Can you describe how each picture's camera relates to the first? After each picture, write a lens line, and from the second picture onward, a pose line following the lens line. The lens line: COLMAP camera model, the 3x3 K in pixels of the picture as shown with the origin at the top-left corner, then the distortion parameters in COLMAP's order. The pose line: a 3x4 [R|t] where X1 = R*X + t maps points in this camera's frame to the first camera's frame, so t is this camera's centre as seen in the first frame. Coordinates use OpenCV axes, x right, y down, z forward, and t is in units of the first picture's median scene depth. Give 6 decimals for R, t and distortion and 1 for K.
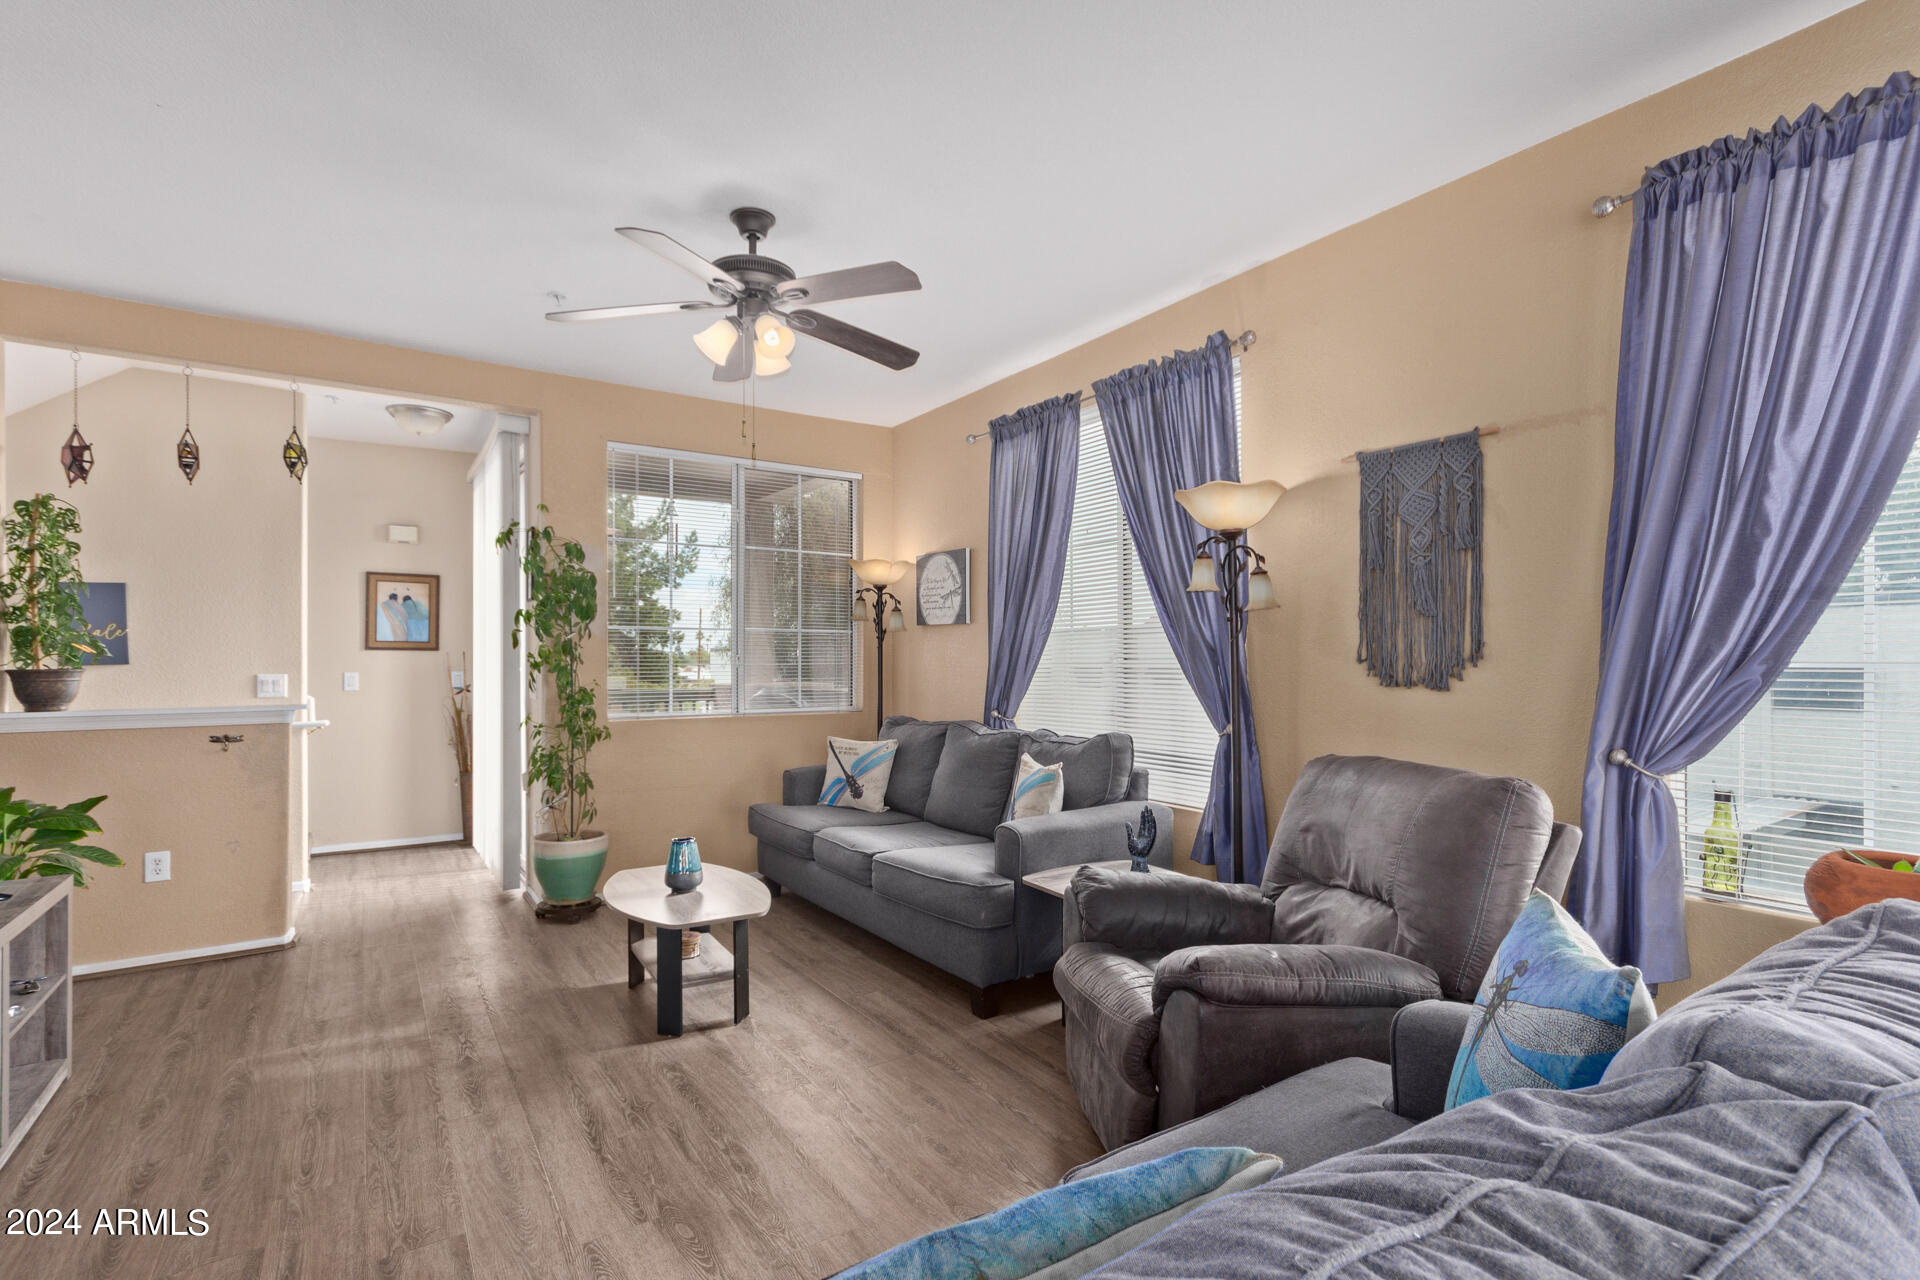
lens RADIAL K [[905.2, 0, 938.1], [0, 905.2, 659.2], [0, 0, 1]] dist [0.013585, 0.000719]
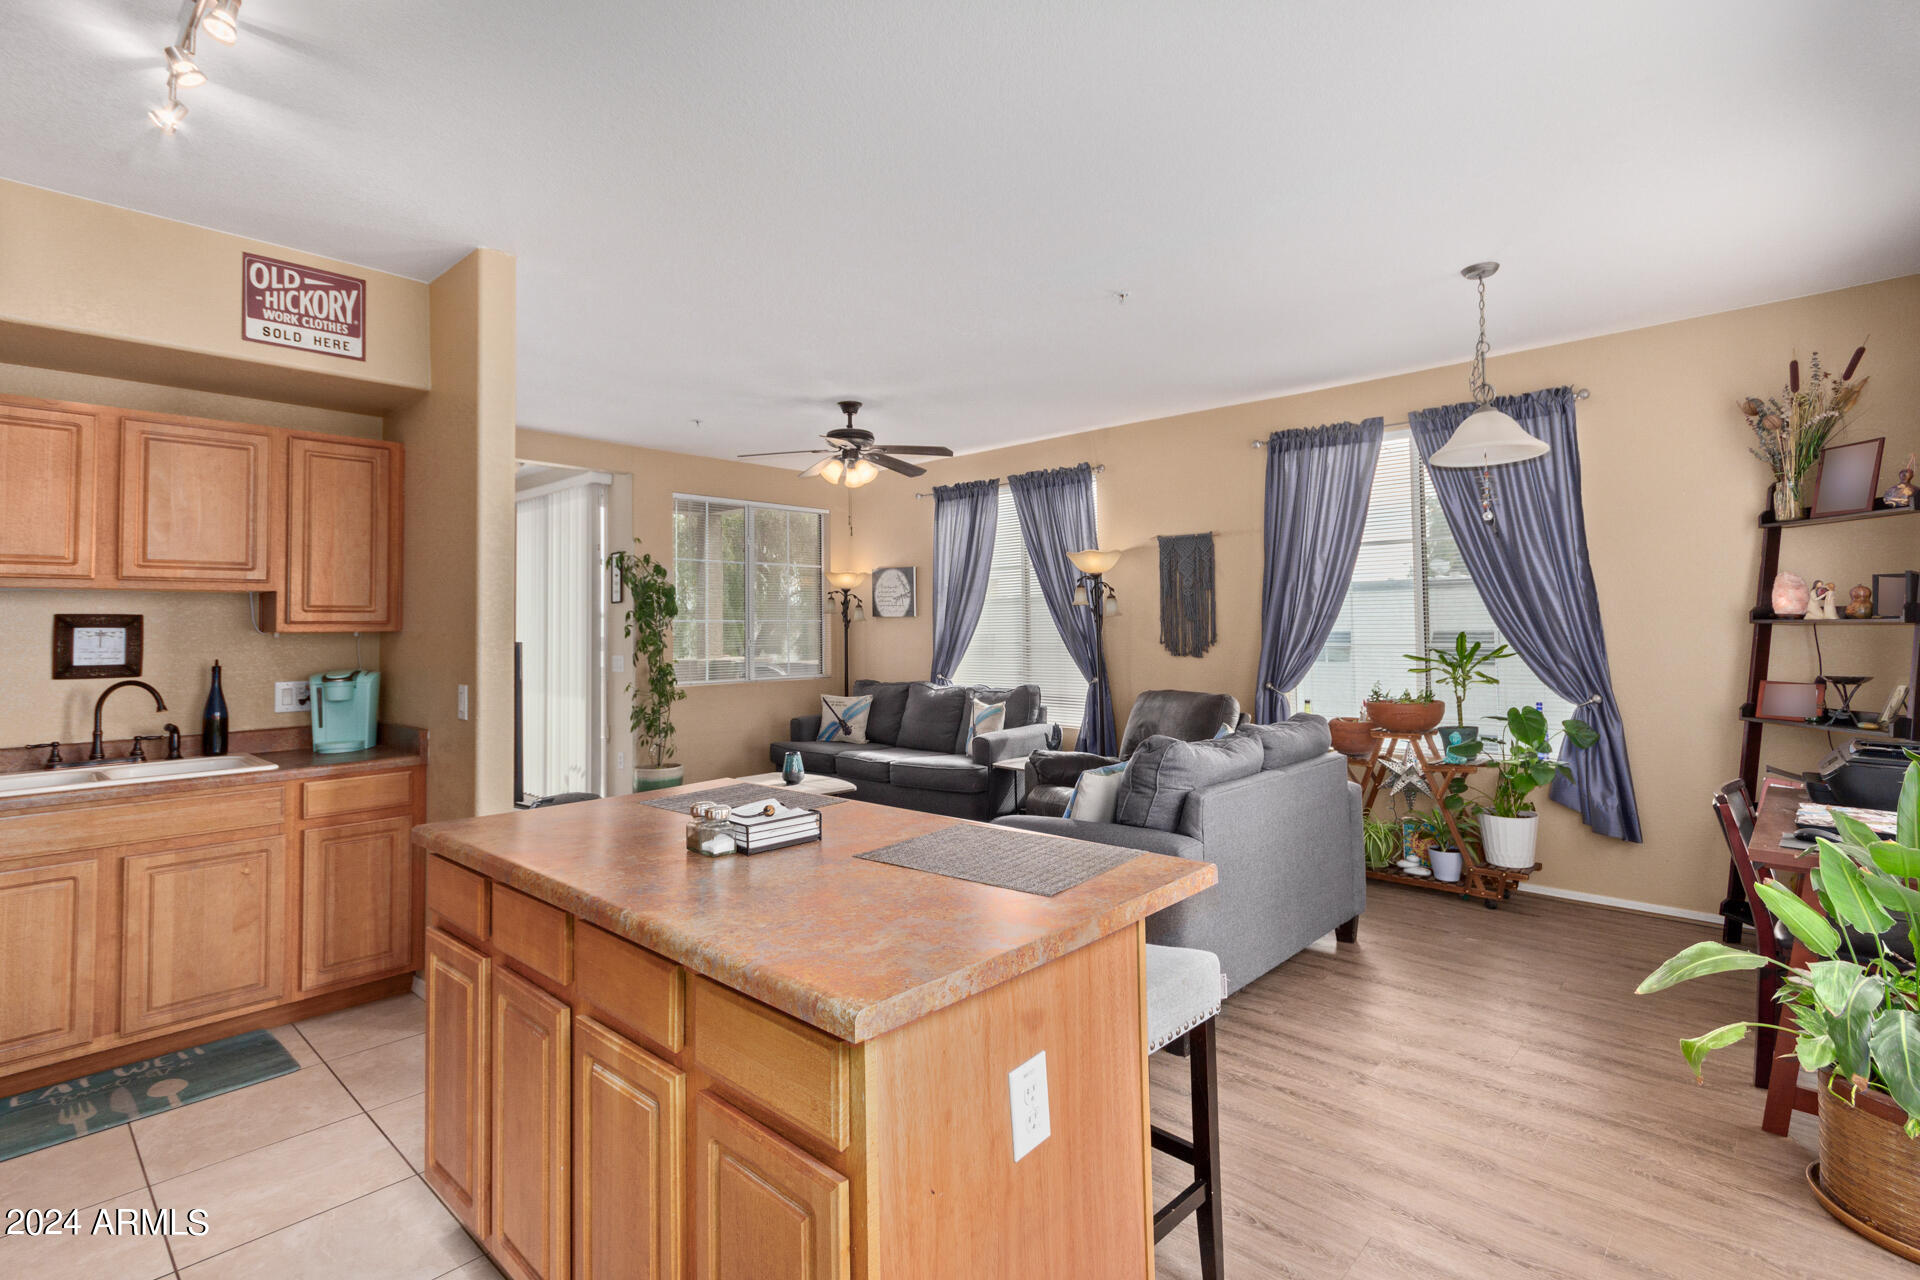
lens RADIAL K [[919.9, 0, 947.5], [0, 919.9, 591.7], [0, 0, 1]] dist [0.003372, 0.000313]
pose [[0.974199, -0.000370, 0.225692, -0.347129], [0.009346, 0.999207, -0.038705, -0.028514], [-0.225499, 0.039815, 0.973430, -0.668279]]
